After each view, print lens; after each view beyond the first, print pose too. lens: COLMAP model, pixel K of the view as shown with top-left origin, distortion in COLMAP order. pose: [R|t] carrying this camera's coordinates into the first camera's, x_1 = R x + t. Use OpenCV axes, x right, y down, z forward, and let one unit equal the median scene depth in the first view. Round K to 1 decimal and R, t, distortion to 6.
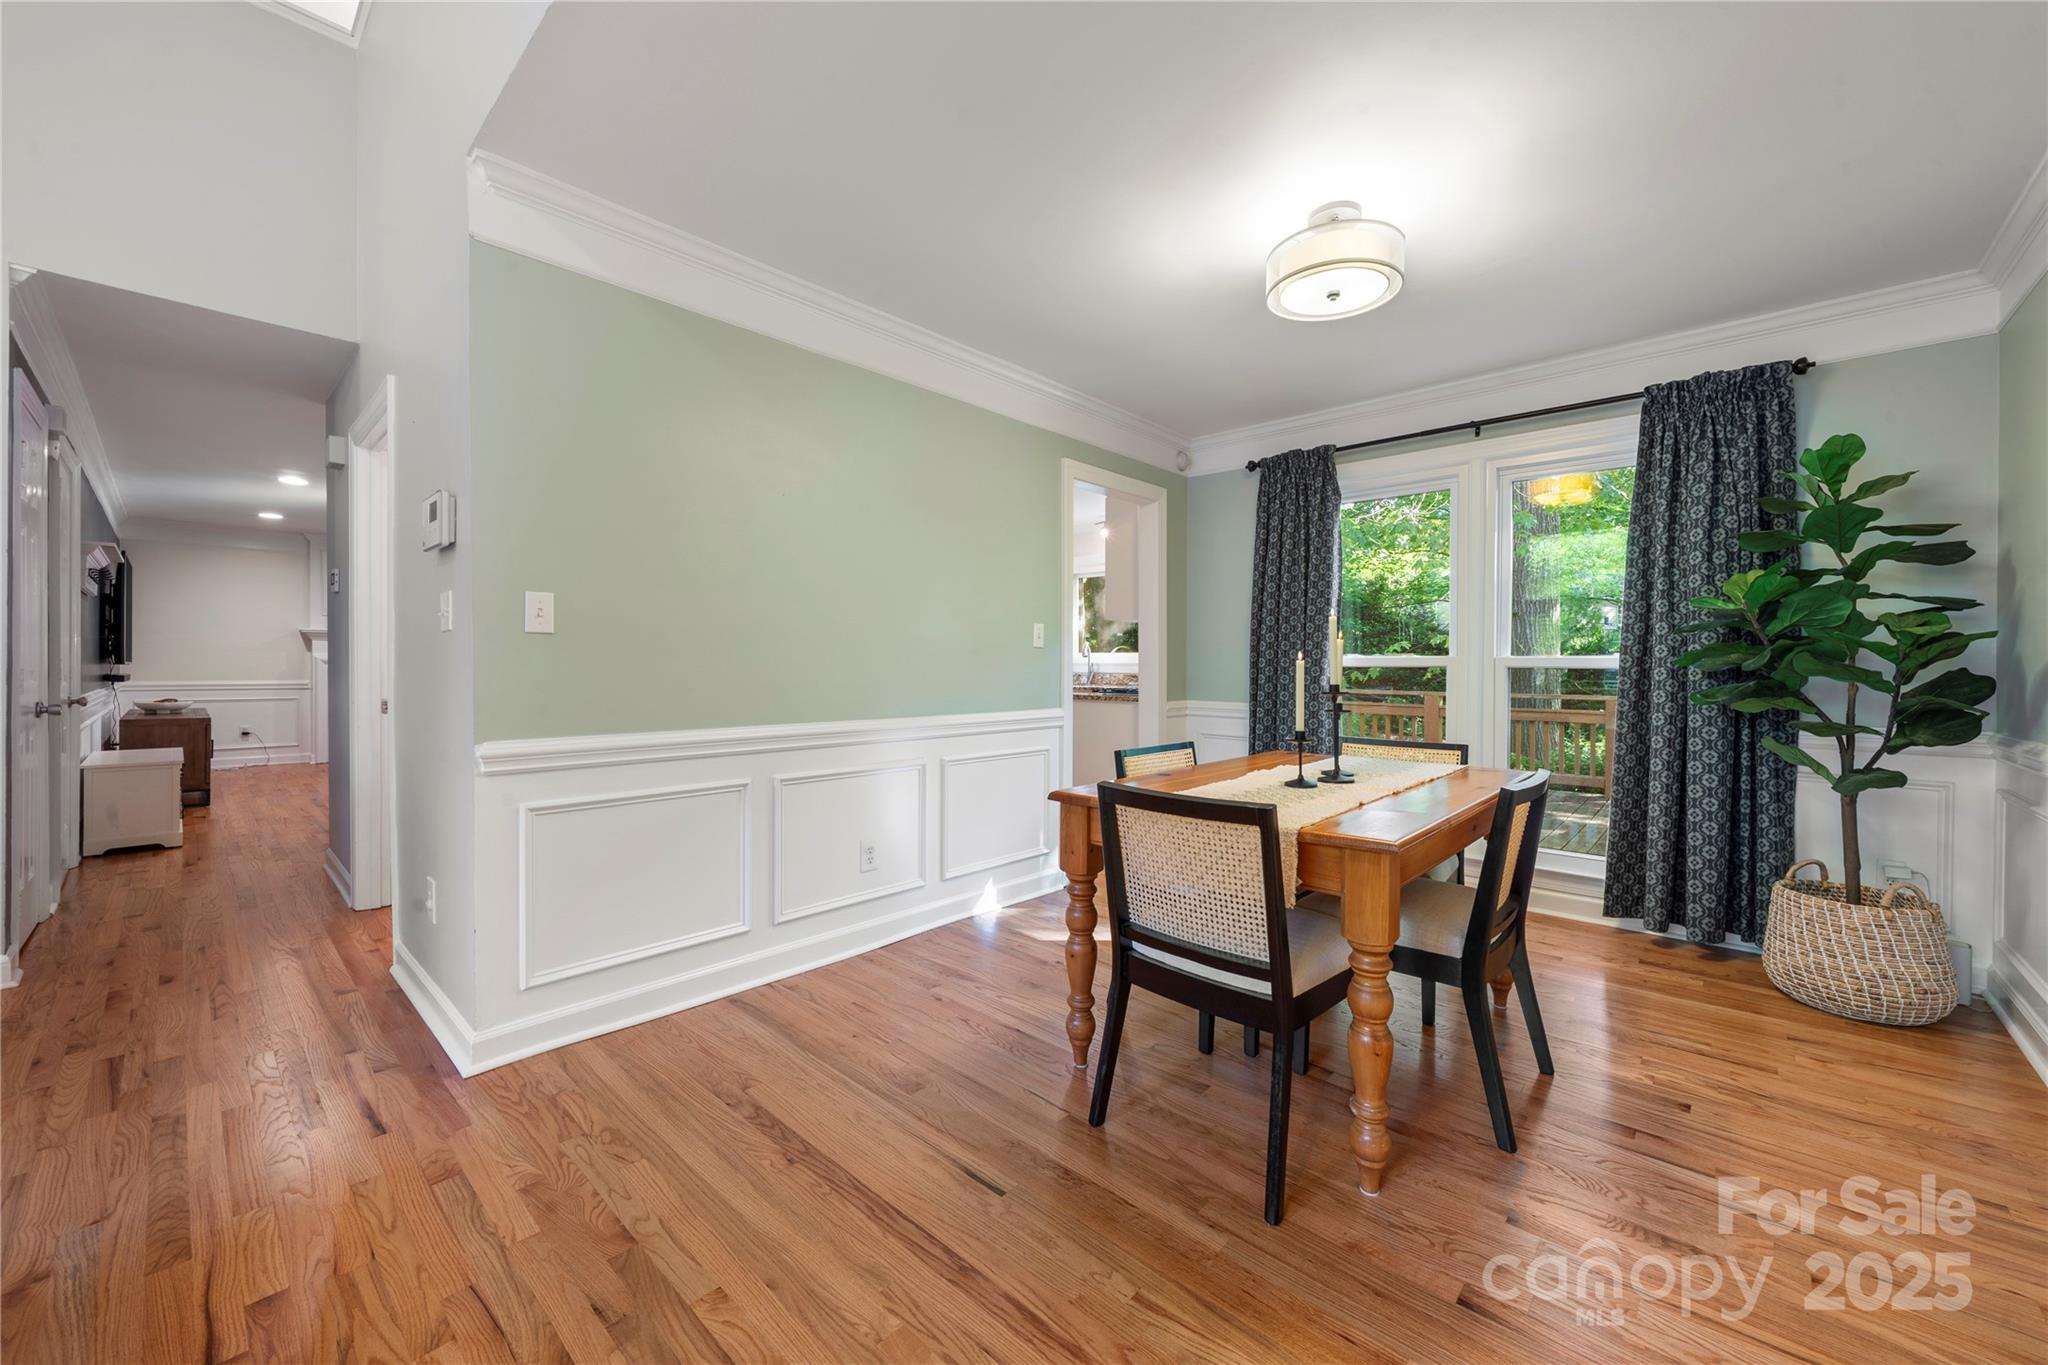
lens RADIAL K [[789.9, 0, 998.4], [0, 789.9, 671.6], [0, 0, 1]] dist [0.001615, 0.000377]
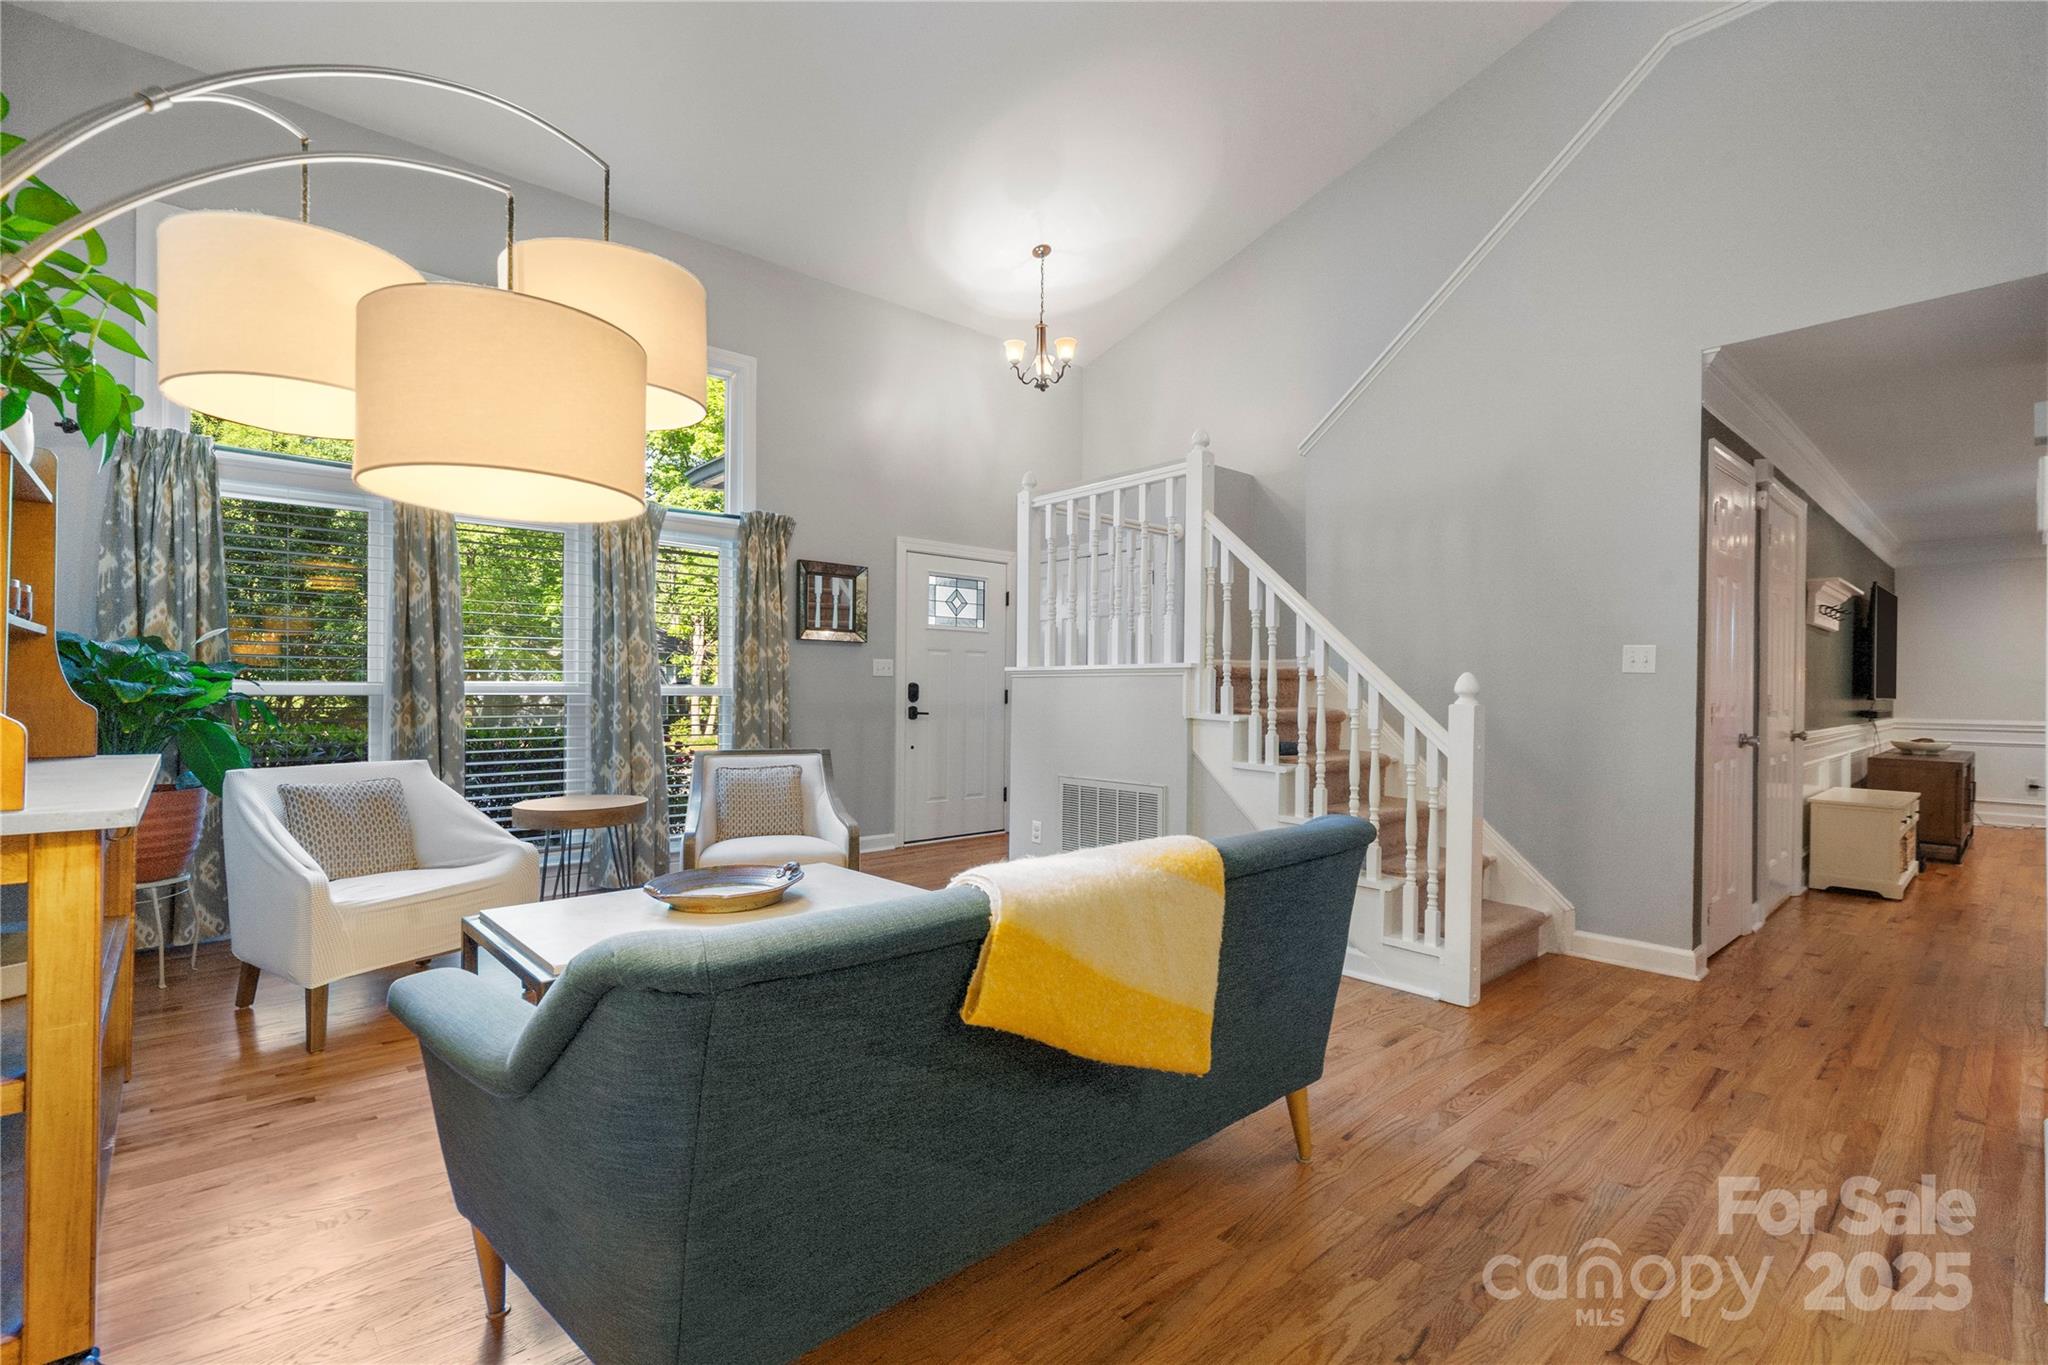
lens RADIAL K [[906.4, 0, 1024.0], [0, 906.4, 682.5], [0, 0, 1]] dist [-0.000122, 0.000003]
pose [[-0.079320, -0.017912, -0.996688, 0.088301], [-0.012271, 0.999780, -0.016991, 0.001270], [0.996774, 0.010883, -0.079523, 0.083407]]
